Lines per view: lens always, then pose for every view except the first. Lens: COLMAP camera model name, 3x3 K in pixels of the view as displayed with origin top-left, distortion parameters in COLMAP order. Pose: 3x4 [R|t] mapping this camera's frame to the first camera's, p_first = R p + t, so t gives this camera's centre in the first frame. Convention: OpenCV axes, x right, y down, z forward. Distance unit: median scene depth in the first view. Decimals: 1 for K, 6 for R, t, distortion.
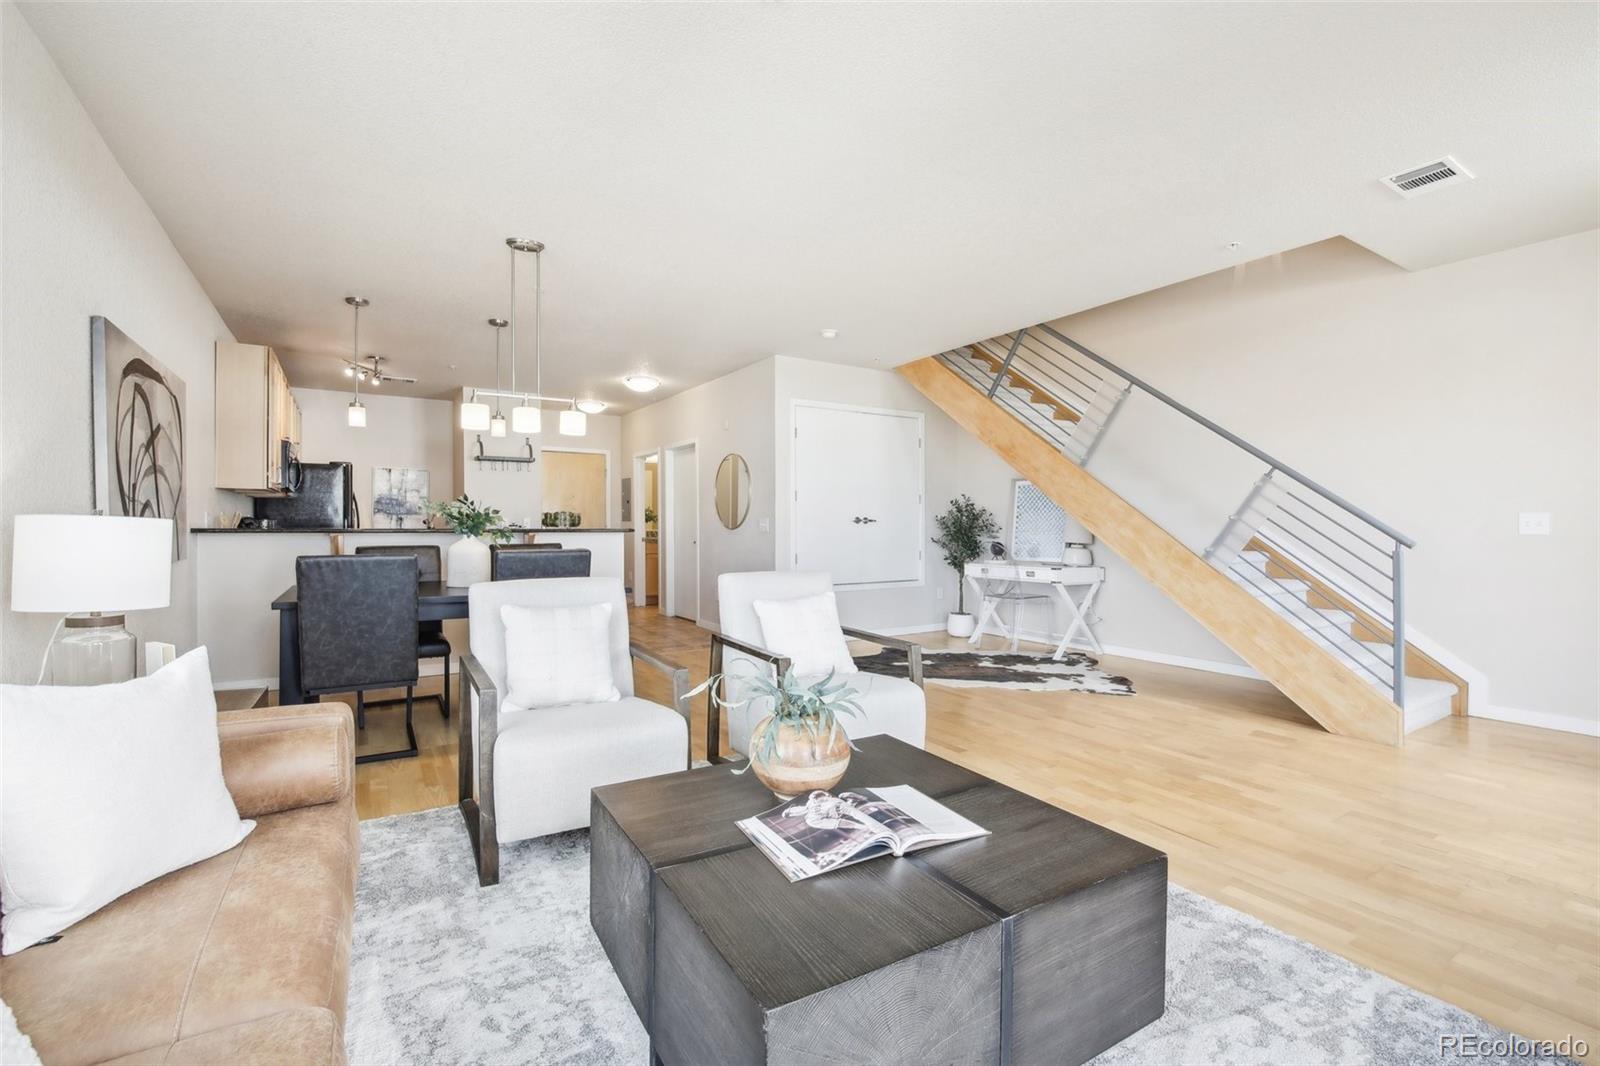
lens RADIAL K [[700.9, 0, 793.6], [0, 700.9, 523.1], [0, 0, 1]] dist [0.000039, -0.008397]
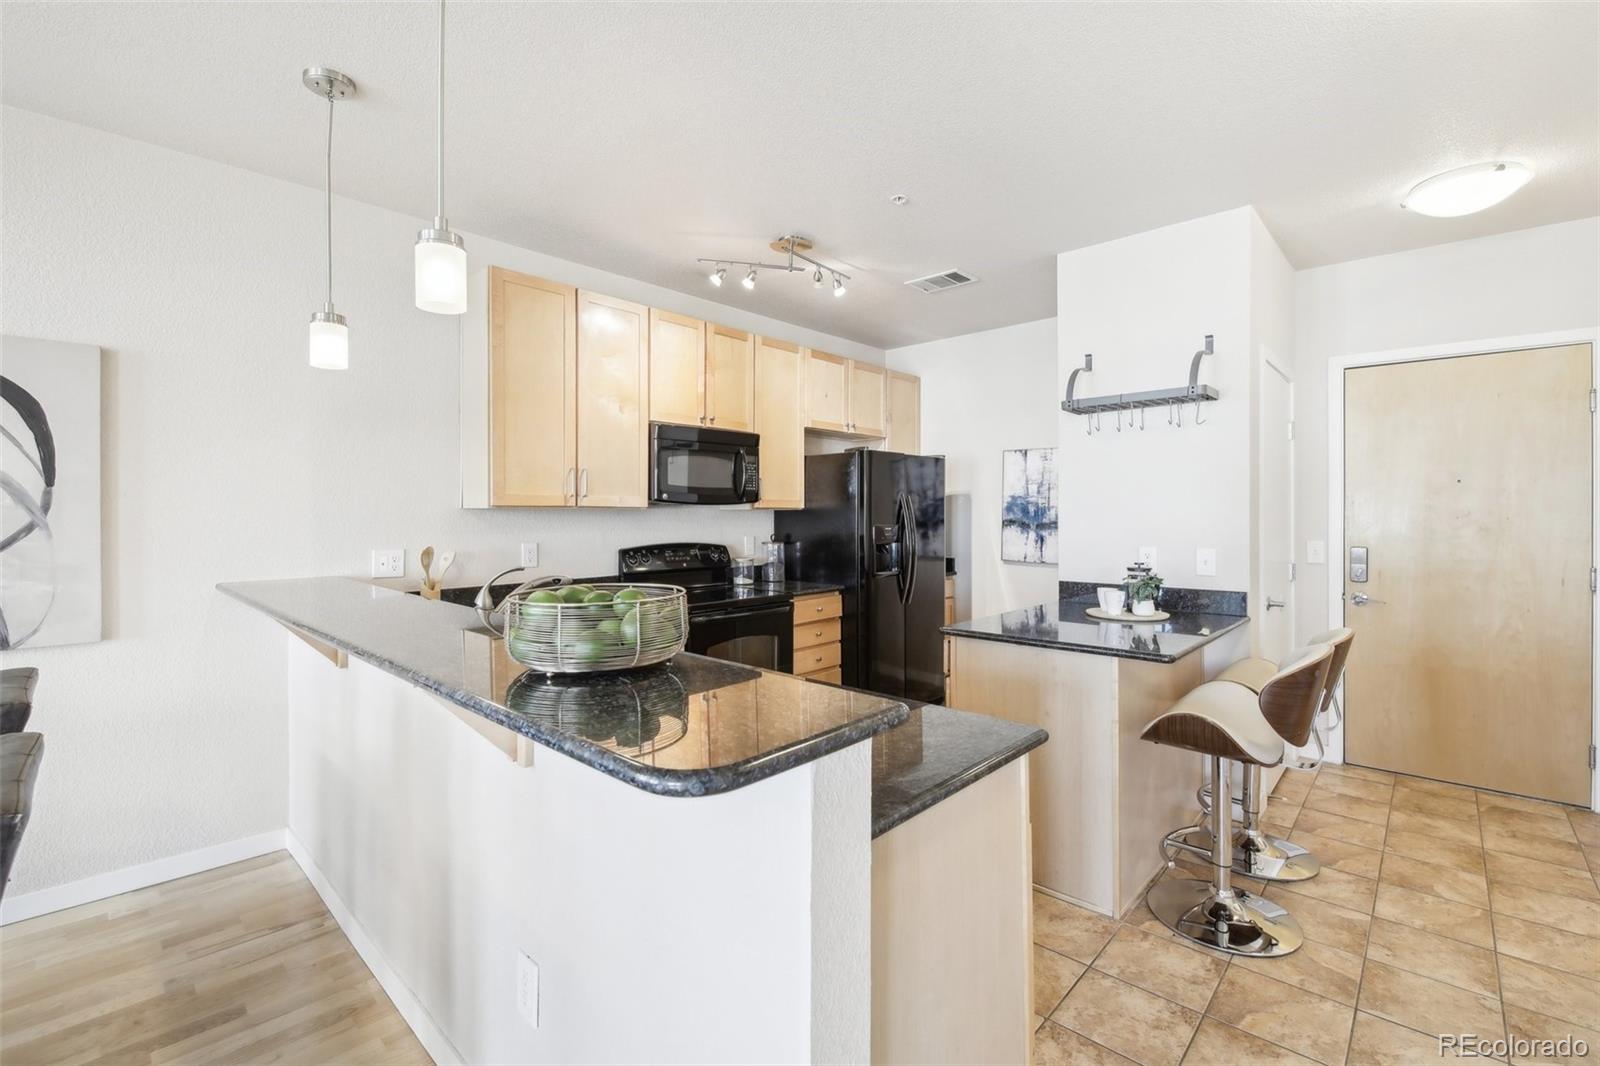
lens RADIAL K [[700.9, 0, 793.6], [0, 700.9, 523.1], [0, 0, 1]] dist [0.000039, -0.008397]
pose [[0.264139, 0.015121, -0.964366, -0.070126], [-0.000116, 0.999878, 0.015646, -0.026067], [0.964484, -0.004021, 0.264109, 0.659878]]
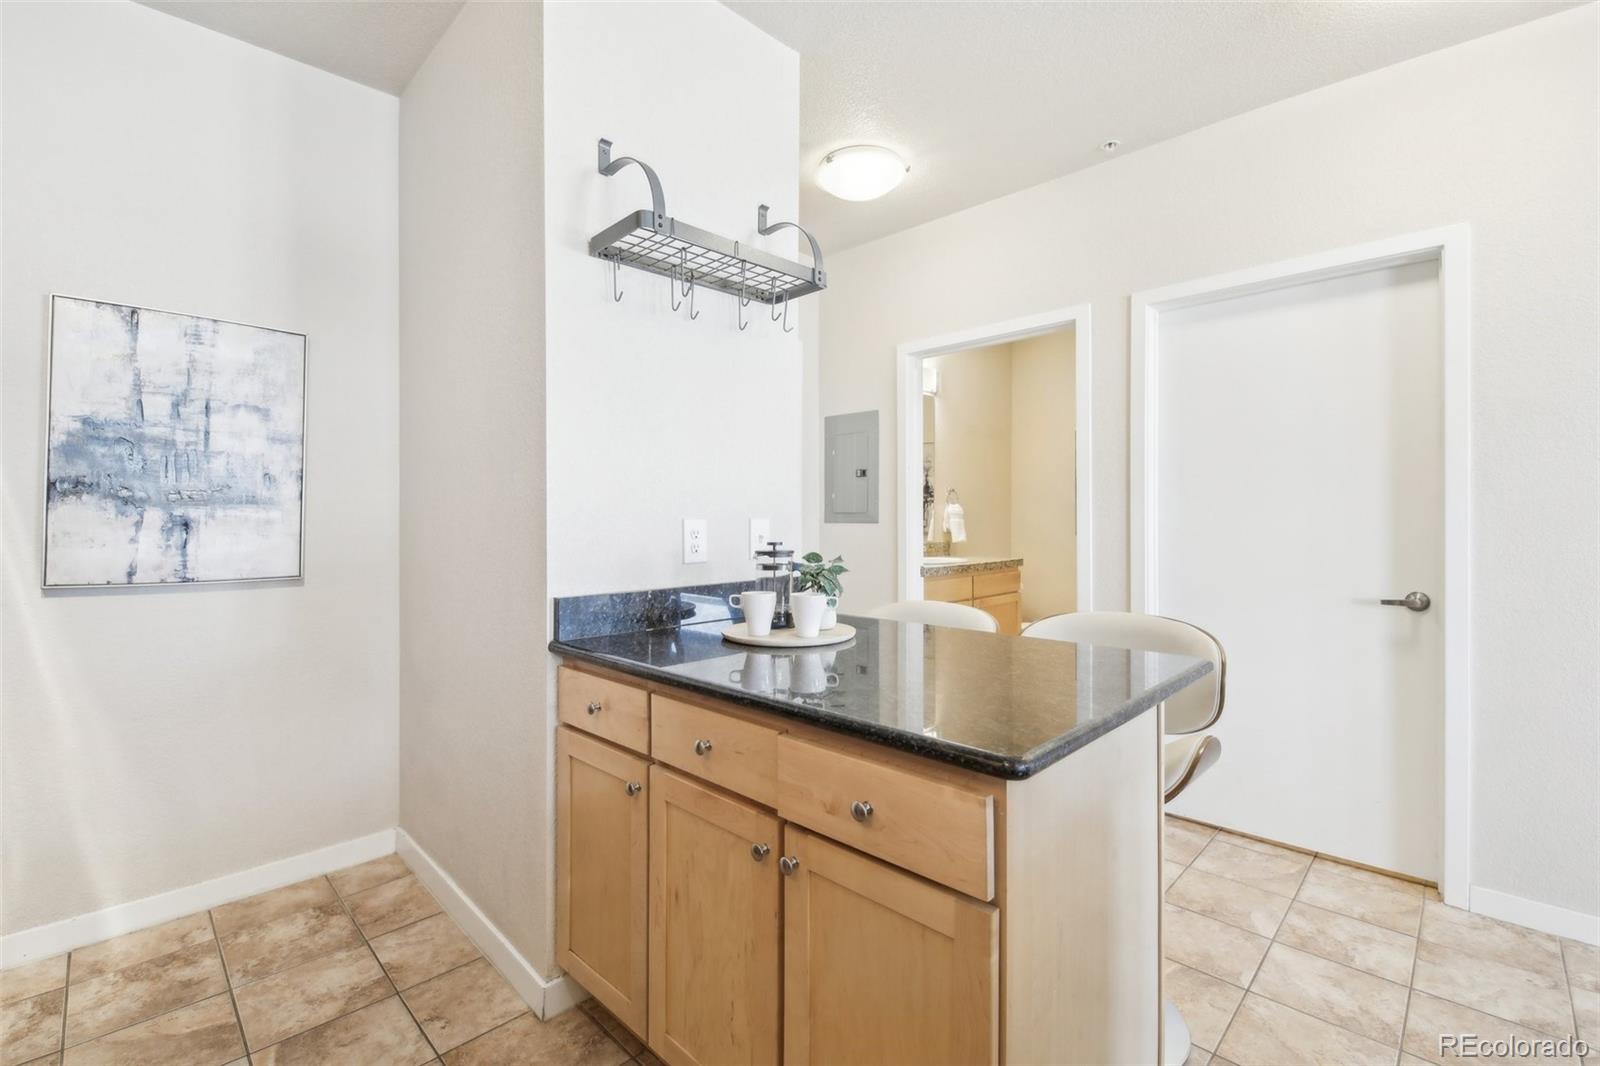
lens RADIAL K [[700.9, 0, 793.6], [0, 700.9, 523.1], [0, 0, 1]] dist [0.000039, -0.008397]
pose [[0.974953, -0.002181, 0.222402, -0.411611], [0.000664, 0.999976, 0.006893, -0.007015], [-0.222411, -0.006573, 0.974931, 0.721378]]
